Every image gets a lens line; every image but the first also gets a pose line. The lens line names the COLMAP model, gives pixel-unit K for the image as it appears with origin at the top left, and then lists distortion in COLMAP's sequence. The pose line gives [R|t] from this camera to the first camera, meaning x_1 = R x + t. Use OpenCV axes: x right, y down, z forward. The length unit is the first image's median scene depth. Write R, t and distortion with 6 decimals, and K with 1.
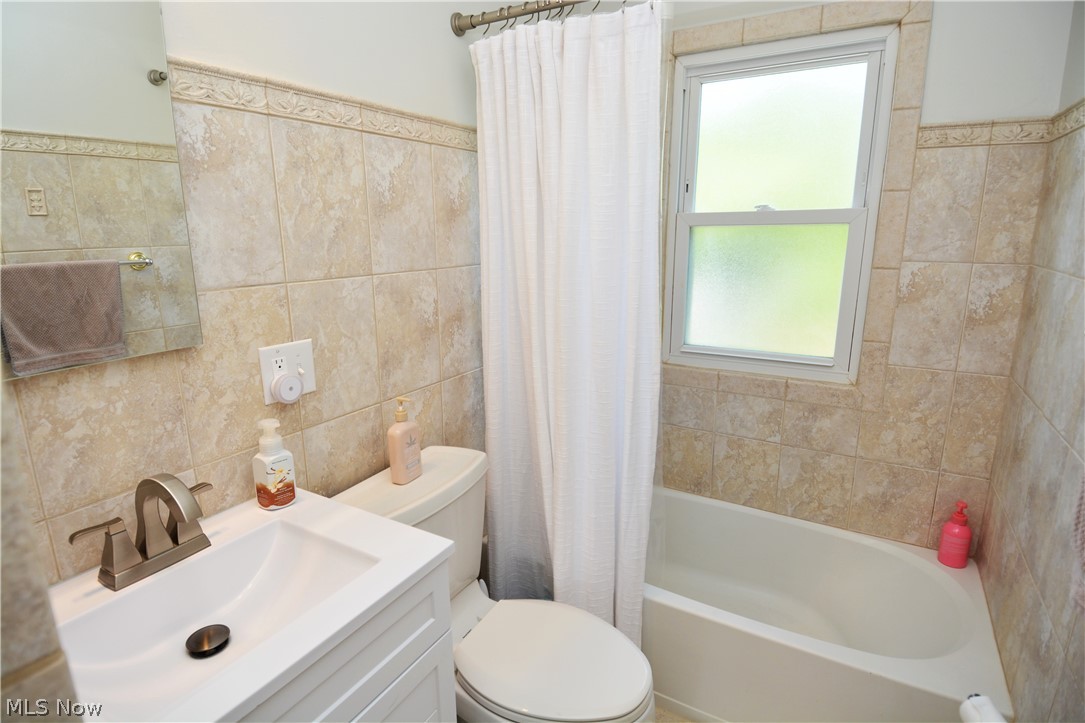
lens RADIAL K [[556.0, 0, 537.9], [0, 556.0, 357.4], [0, 0, 1]] dist [0.042441, -0.053951]
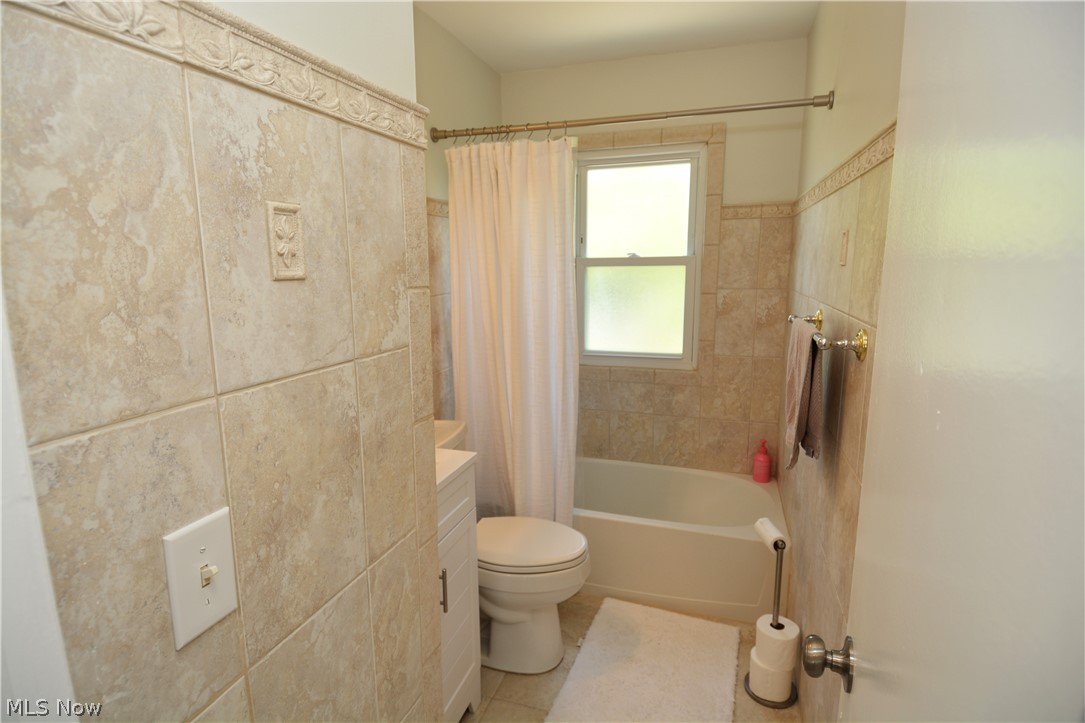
lens RADIAL K [[556.0, 0, 537.9], [0, 556.0, 357.4], [0, 0, 1]] dist [0.042441, -0.053951]
pose [[0.977316, -0.036874, 0.208553, -0.179738], [0.048939, 0.997395, -0.052991, 0.078771], [-0.206056, 0.061995, 0.976574, -0.417188]]
